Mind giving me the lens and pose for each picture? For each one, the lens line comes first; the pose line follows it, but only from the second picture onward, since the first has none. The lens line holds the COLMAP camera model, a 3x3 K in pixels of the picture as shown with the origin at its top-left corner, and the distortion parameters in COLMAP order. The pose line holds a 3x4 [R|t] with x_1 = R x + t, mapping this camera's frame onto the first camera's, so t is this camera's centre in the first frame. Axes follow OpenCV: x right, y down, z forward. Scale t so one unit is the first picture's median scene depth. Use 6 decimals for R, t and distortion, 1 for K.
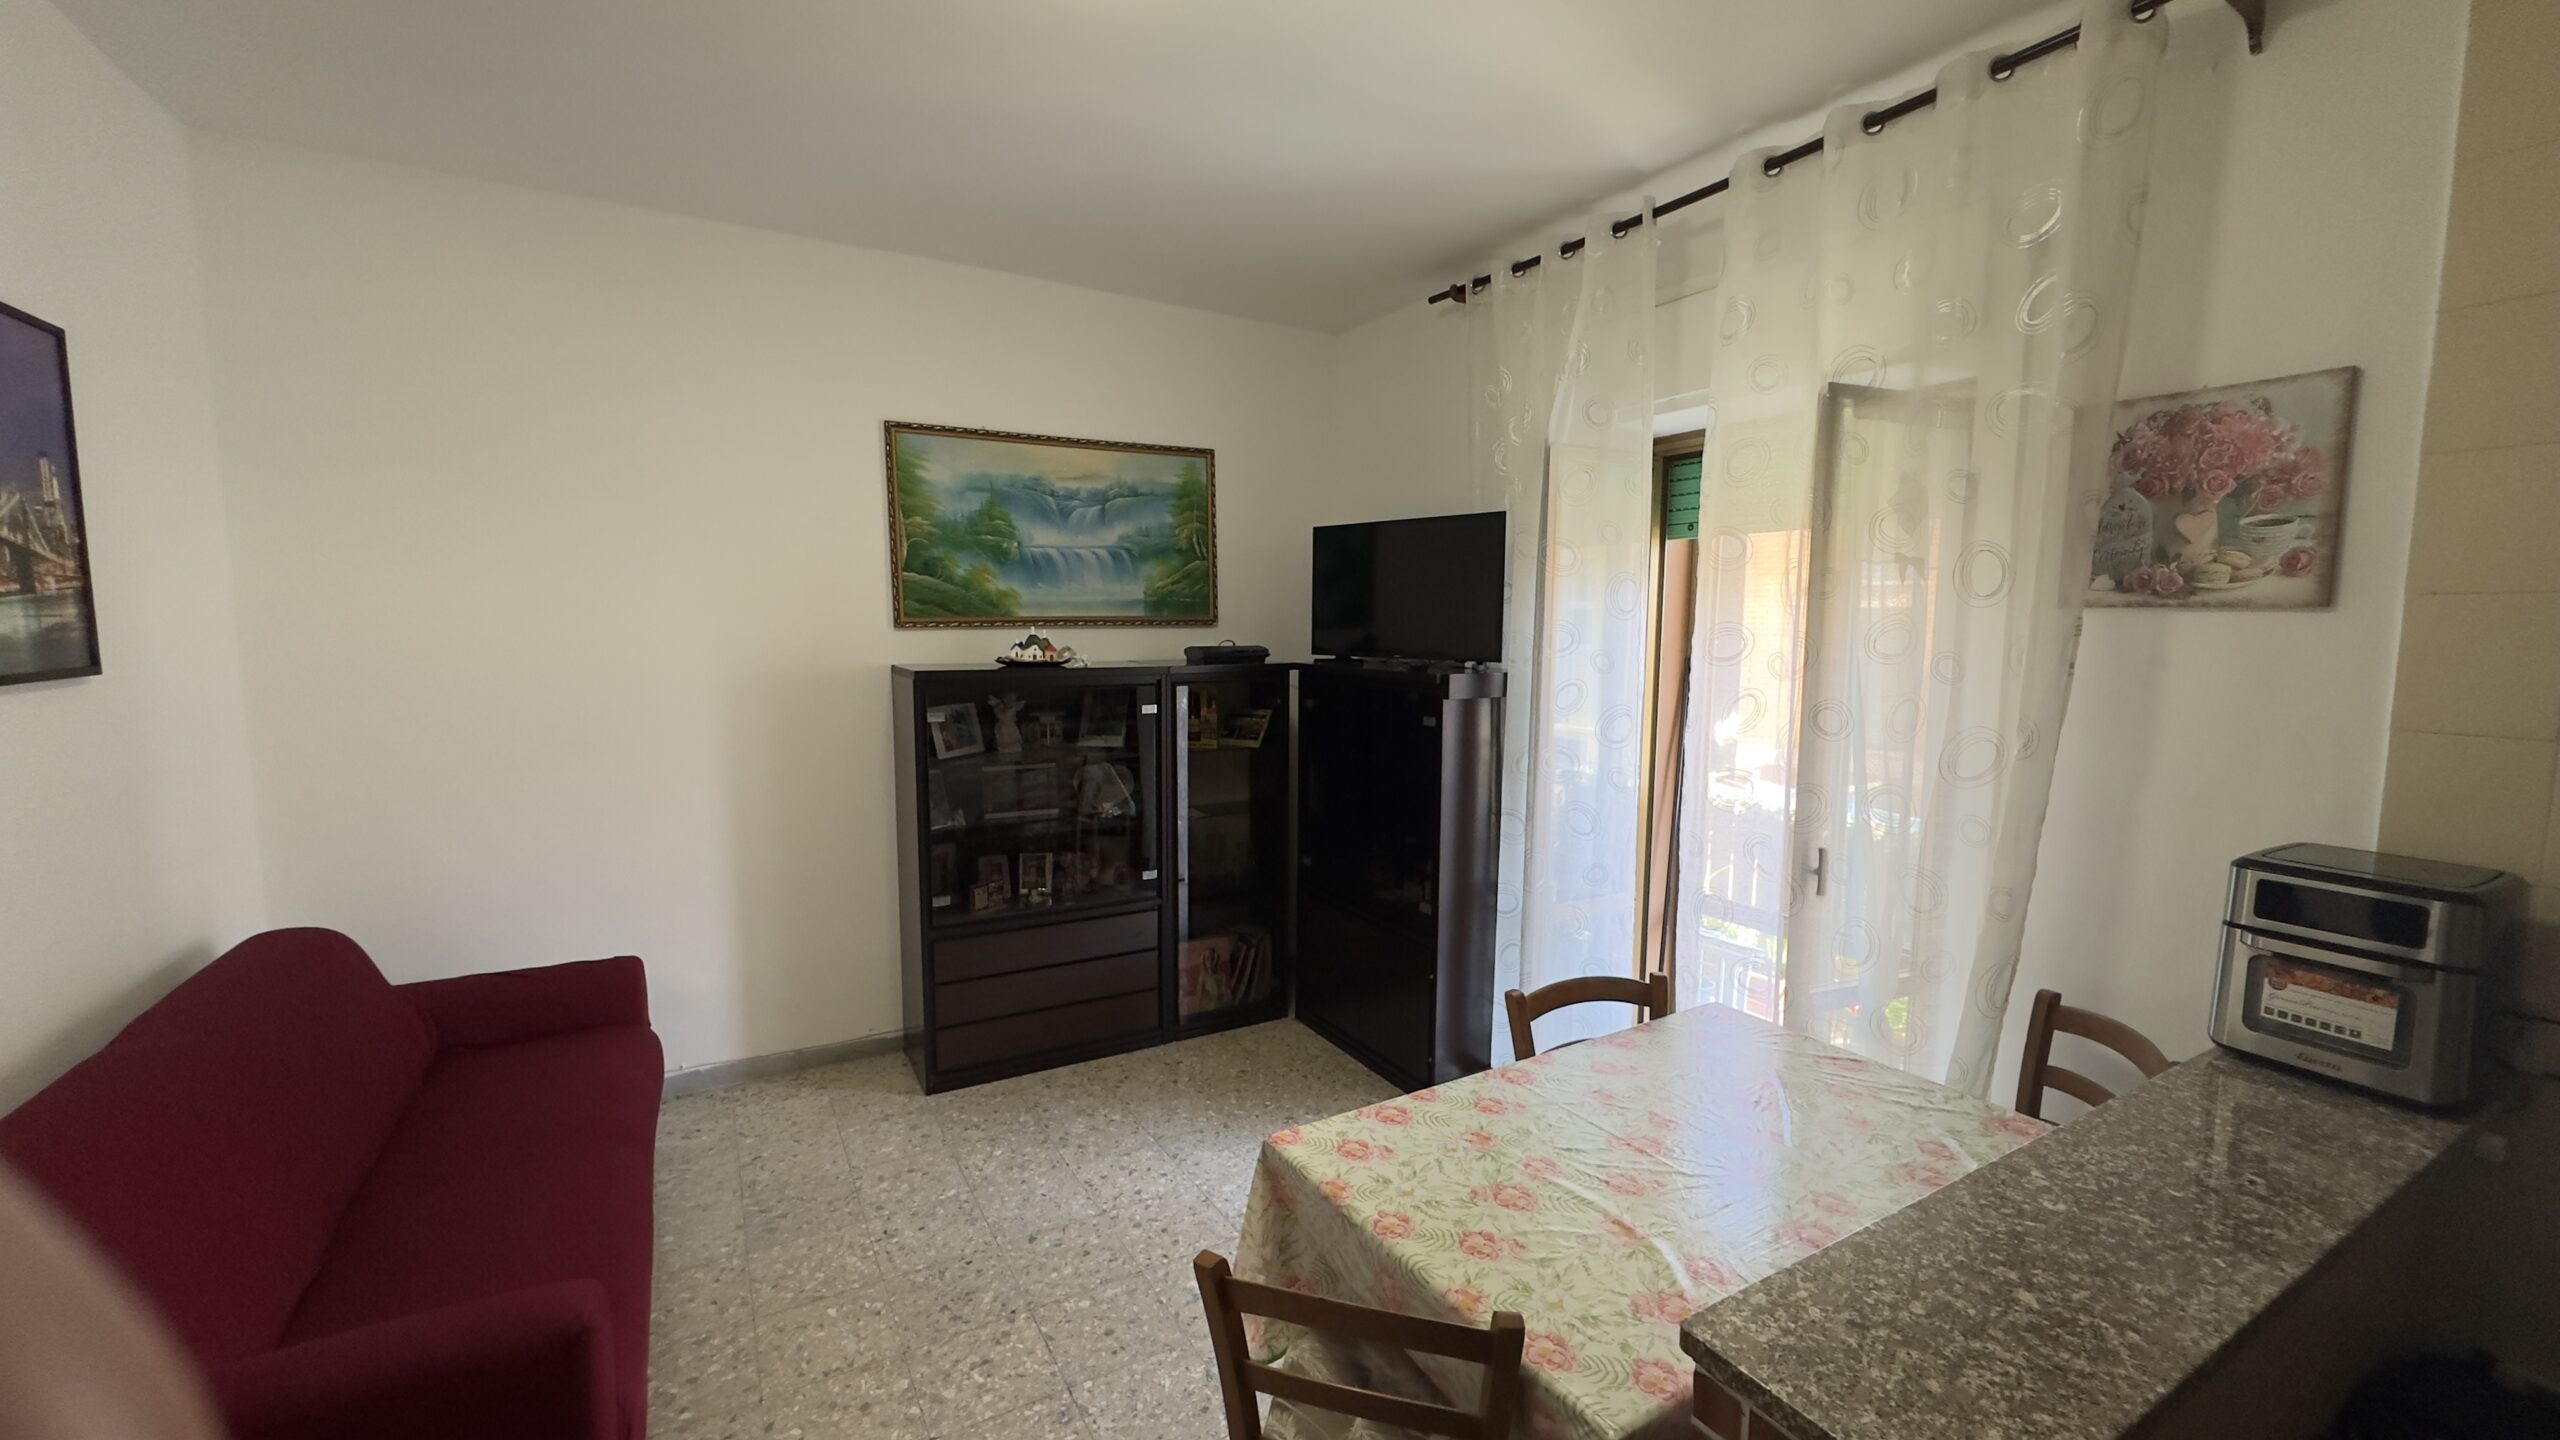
lens RADIAL K [[1016.7, 0, 1279.0], [0, 1016.7, 730.0], [0, 0, 1]] dist [-0.000972, -0.000062]
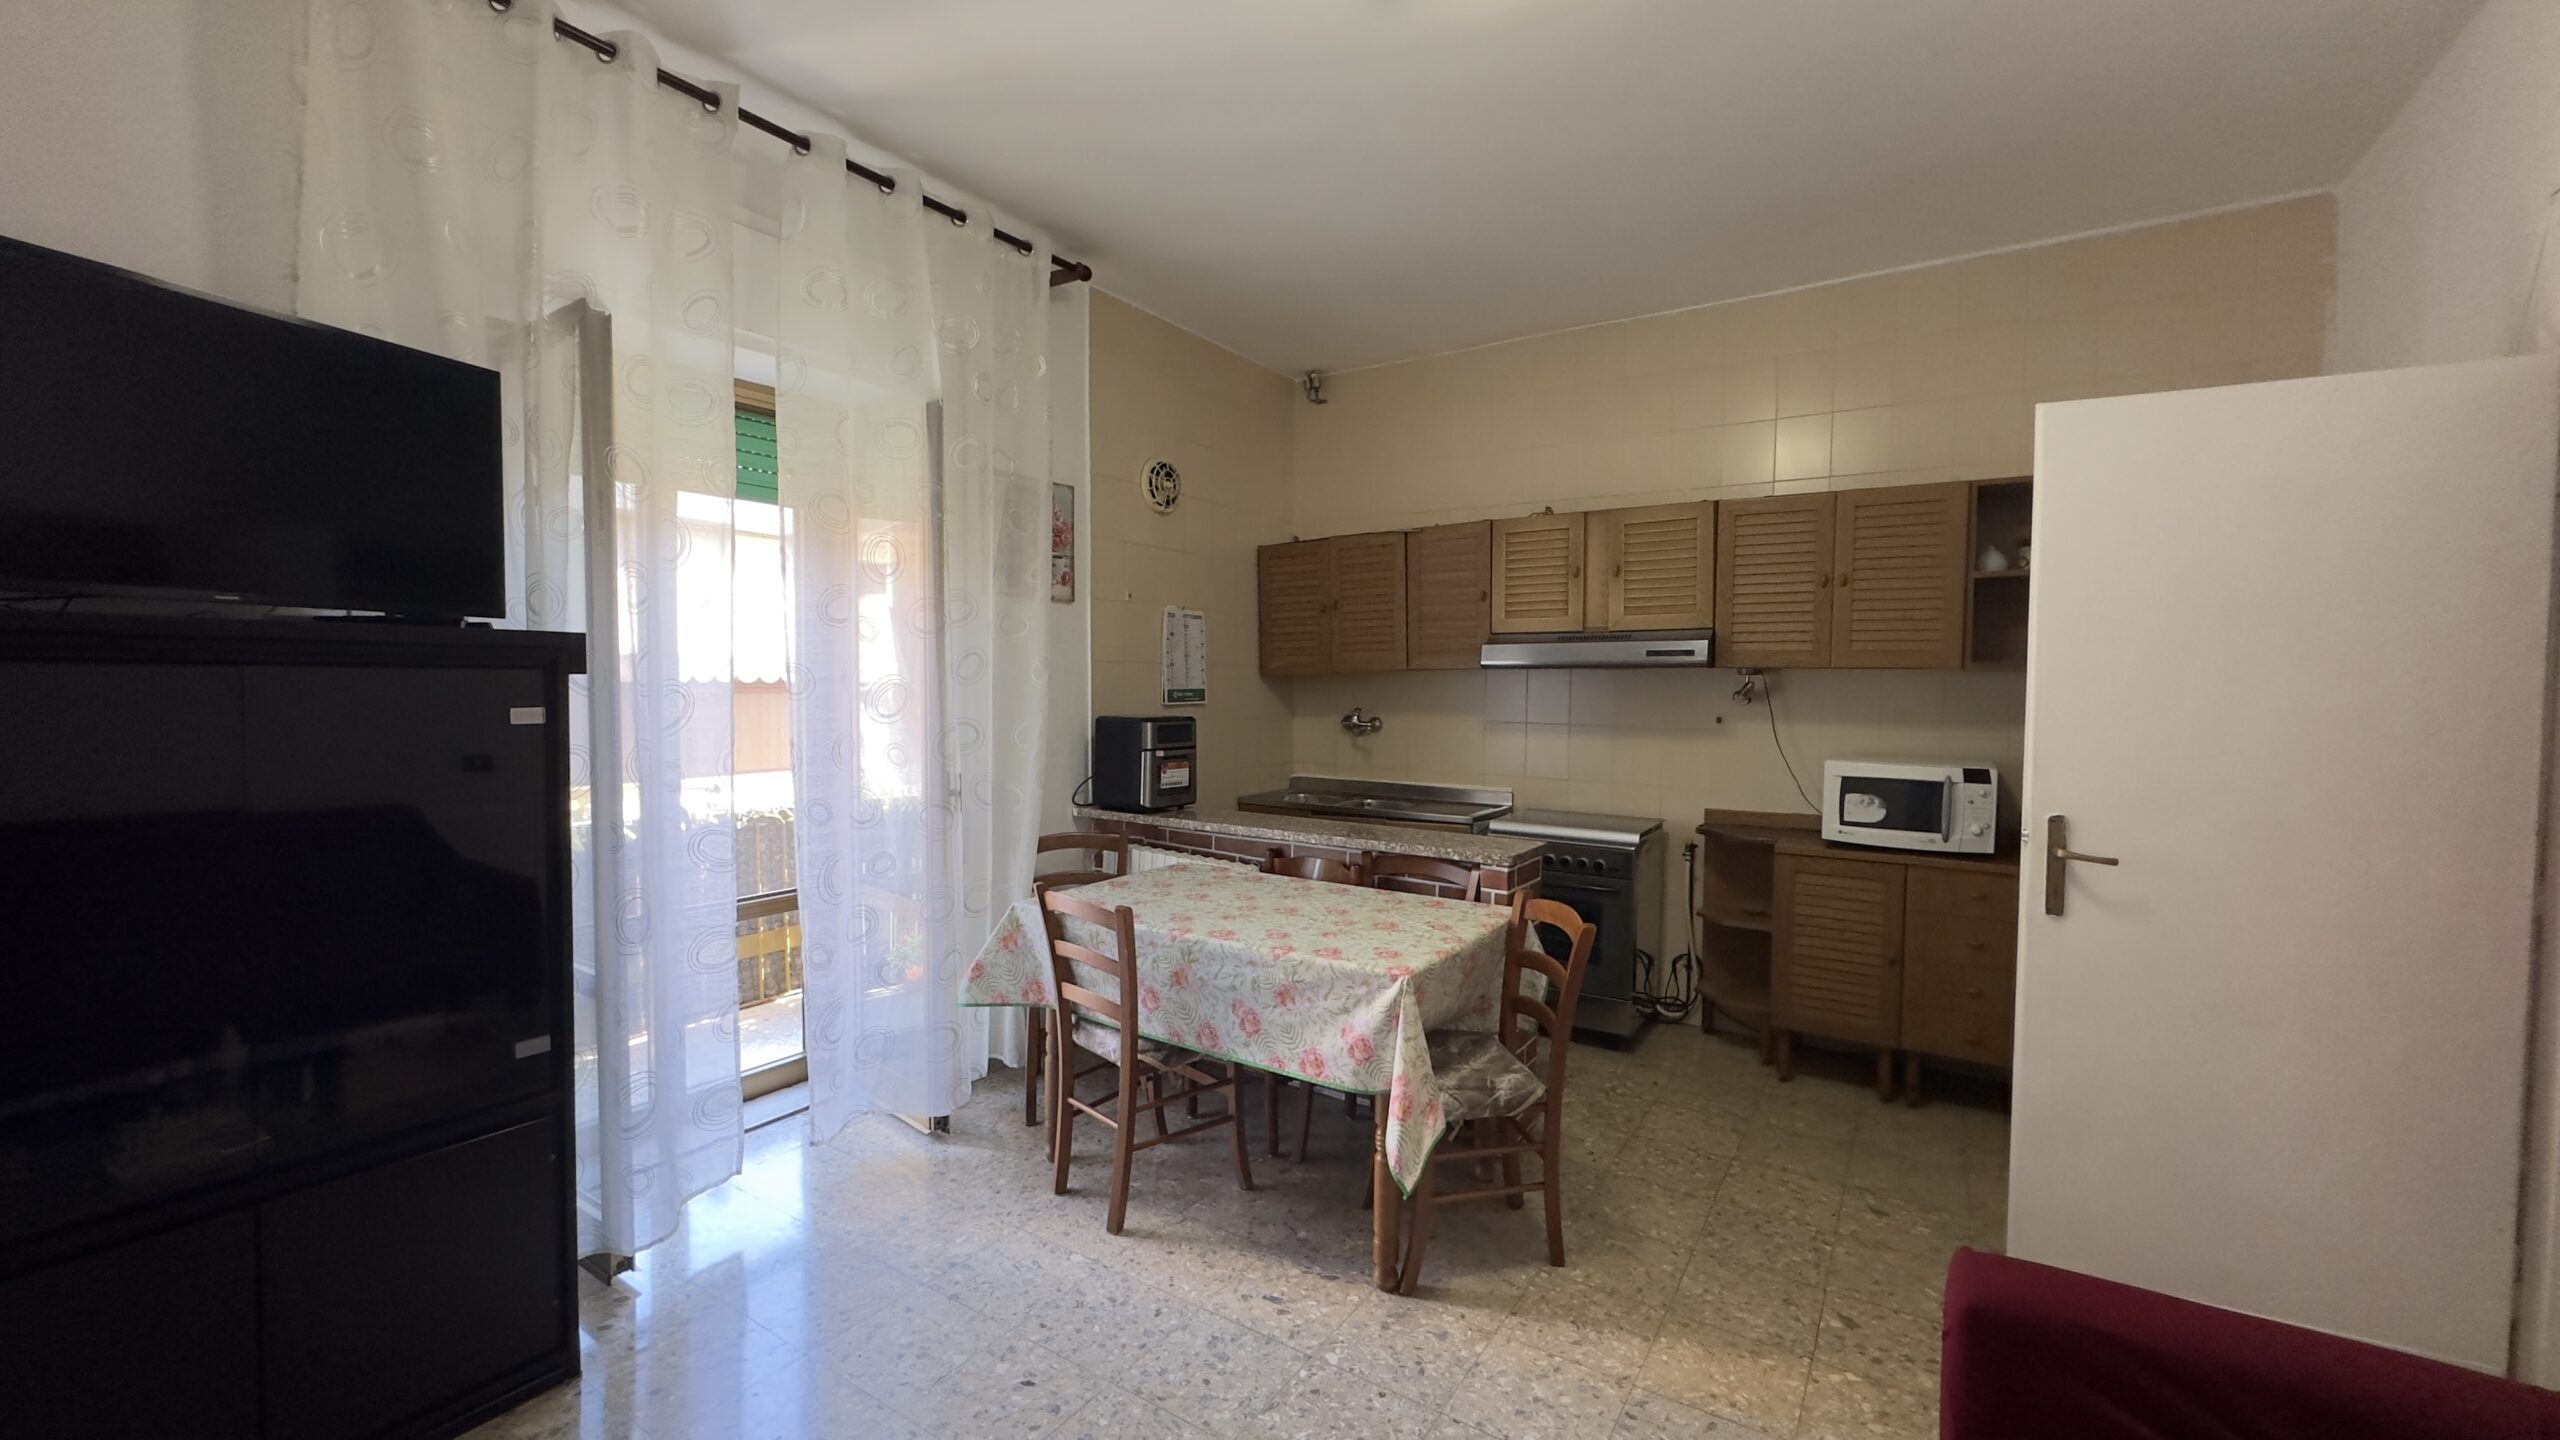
lens RADIAL K [[1016.7, 0, 1275.8], [0, 1016.7, 717.5], [0, 0, 1]] dist [-0.000972, -0.000062]
pose [[-0.450314, -0.043259, 0.891822, -0.974323], [0.081714, 0.992637, 0.089410, -0.040159], [-0.889123, 0.113137, -0.443464, 1.550133]]
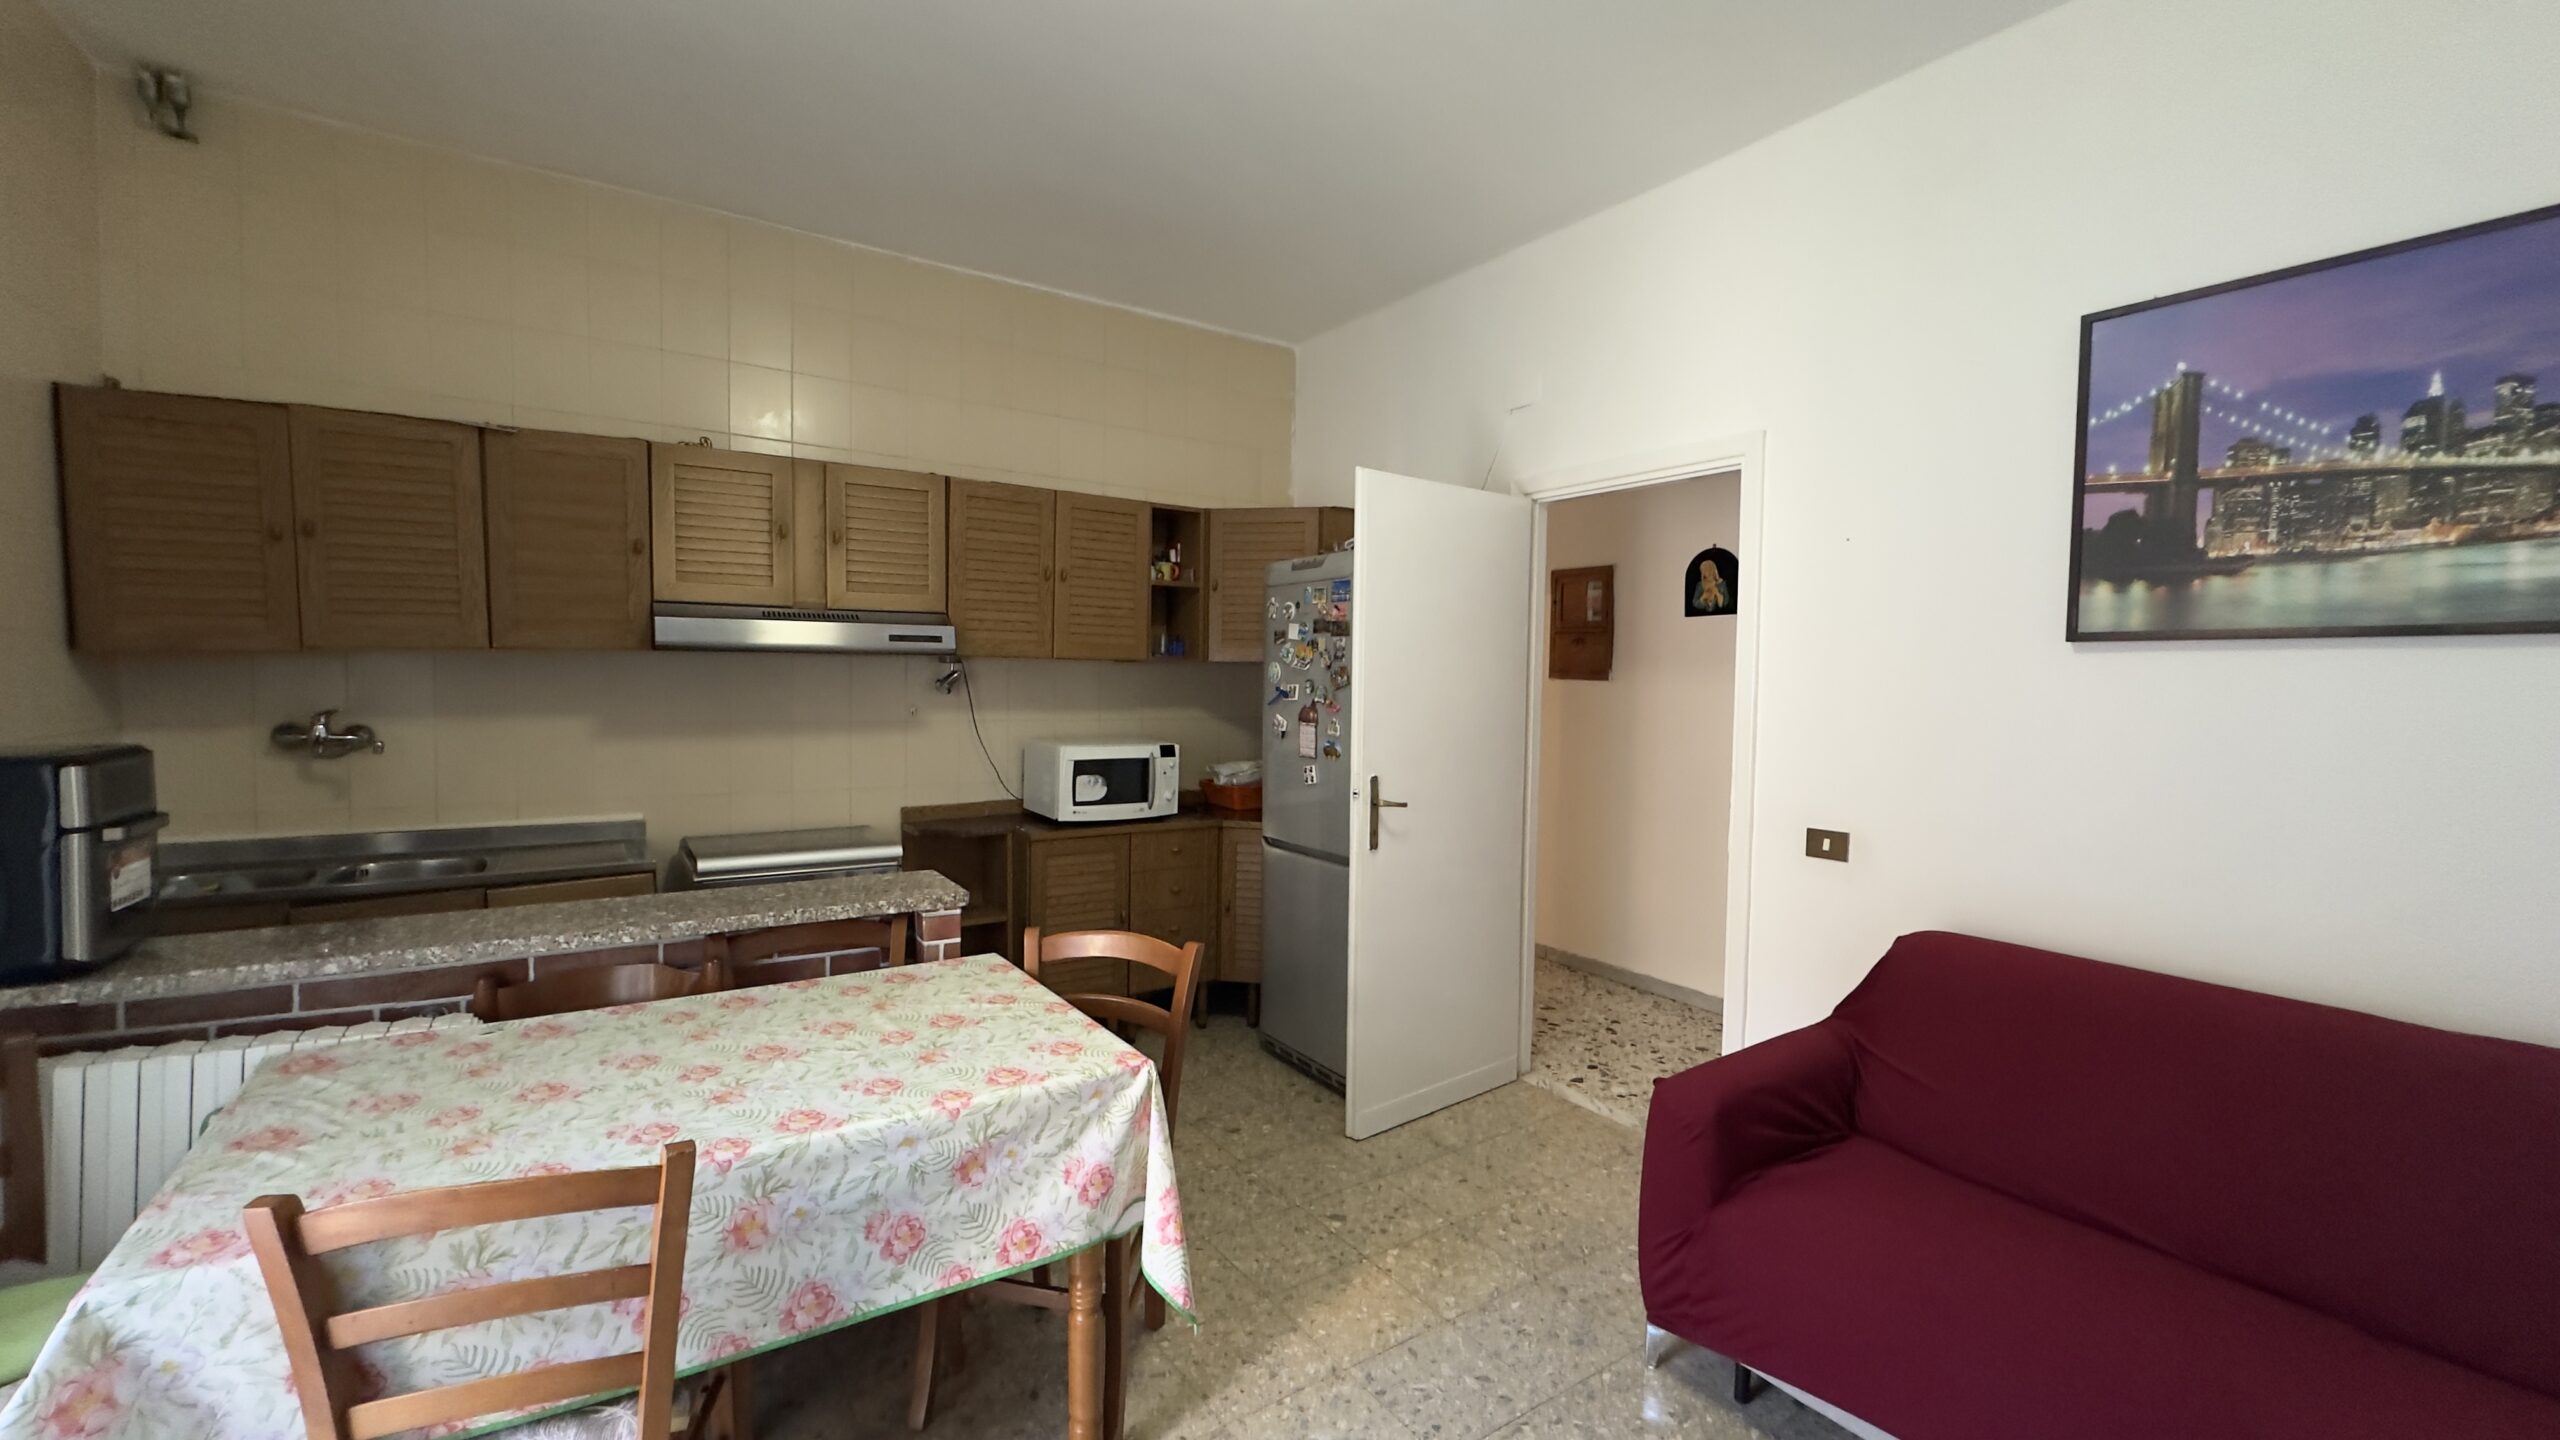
lens RADIAL K [[1016.7, 0, 1280.2], [0, 1016.7, 720.2], [0, 0, 1]] dist [-0.000972, -0.000062]
pose [[-0.996951, -0.020585, -0.075268, -0.052801], [-0.031660, 0.988322, 0.149056, -0.068905], [0.071321, 0.150984, -0.985960, 1.789801]]
